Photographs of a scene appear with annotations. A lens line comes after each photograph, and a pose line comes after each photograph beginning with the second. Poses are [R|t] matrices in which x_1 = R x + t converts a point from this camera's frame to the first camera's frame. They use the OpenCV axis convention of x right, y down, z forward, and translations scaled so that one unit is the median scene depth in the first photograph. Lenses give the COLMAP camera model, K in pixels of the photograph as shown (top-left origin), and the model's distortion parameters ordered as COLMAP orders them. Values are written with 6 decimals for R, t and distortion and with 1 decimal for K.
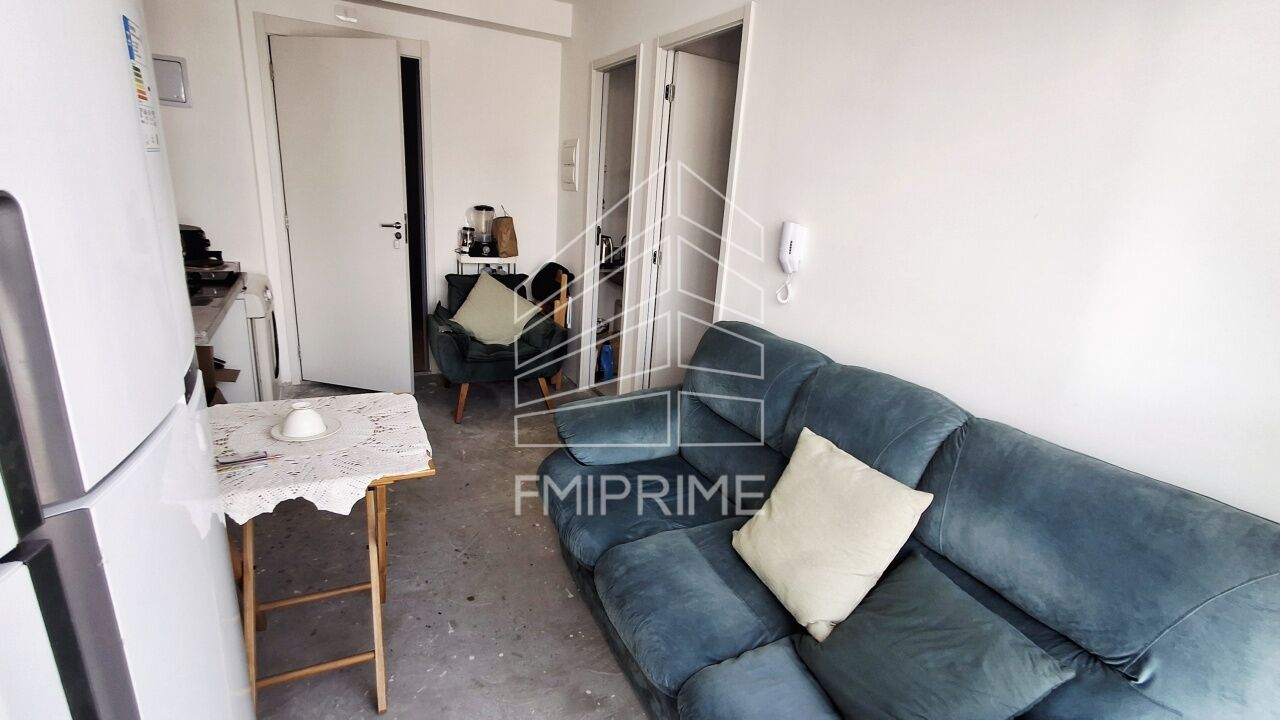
lens RADIAL K [[591.2, 0, 640.0], [0, 591.2, 360.0], [0, 0, 1]] dist [-0.000505, 0.011072]
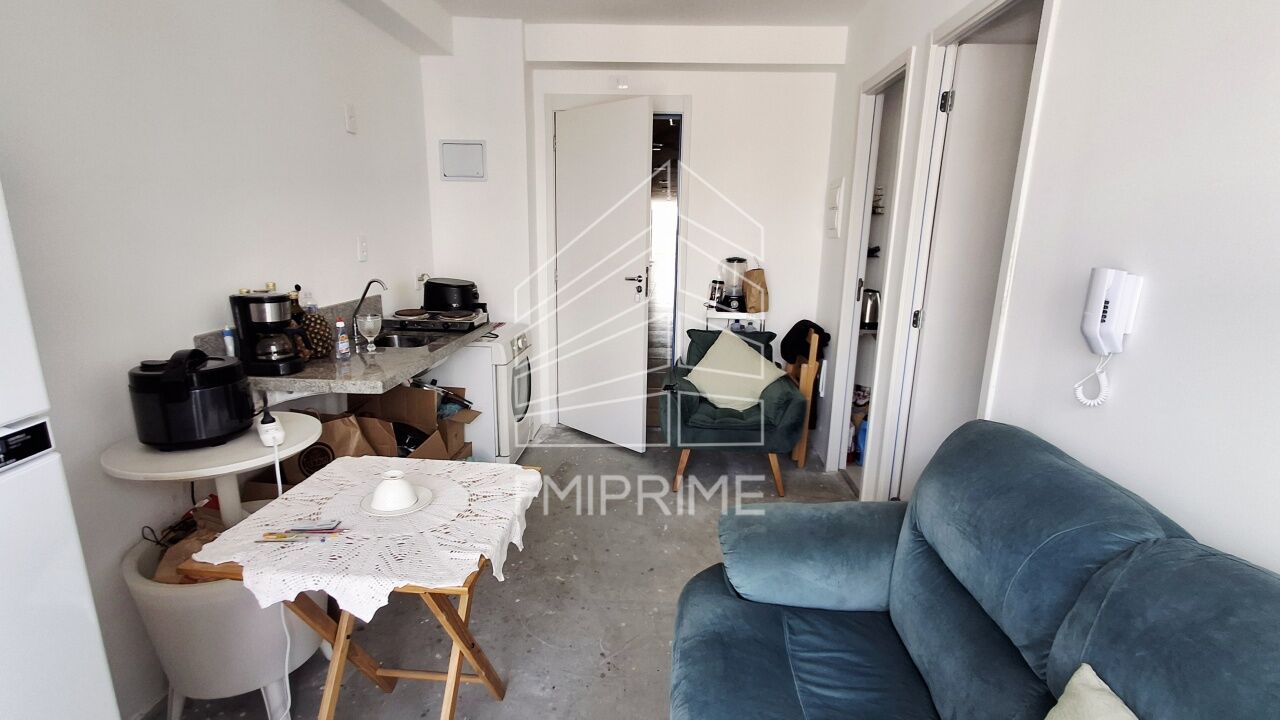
lens RADIAL K [[591.2, 0, 640.0], [0, 591.2, 360.0], [0, 0, 1]] dist [-0.000505, 0.011072]
pose [[0.867558, 0.060550, -0.493636, 0.078296], [-0.102844, 0.992949, -0.058951, -0.032746], [0.486586, 0.101911, 0.867668, 0.146126]]
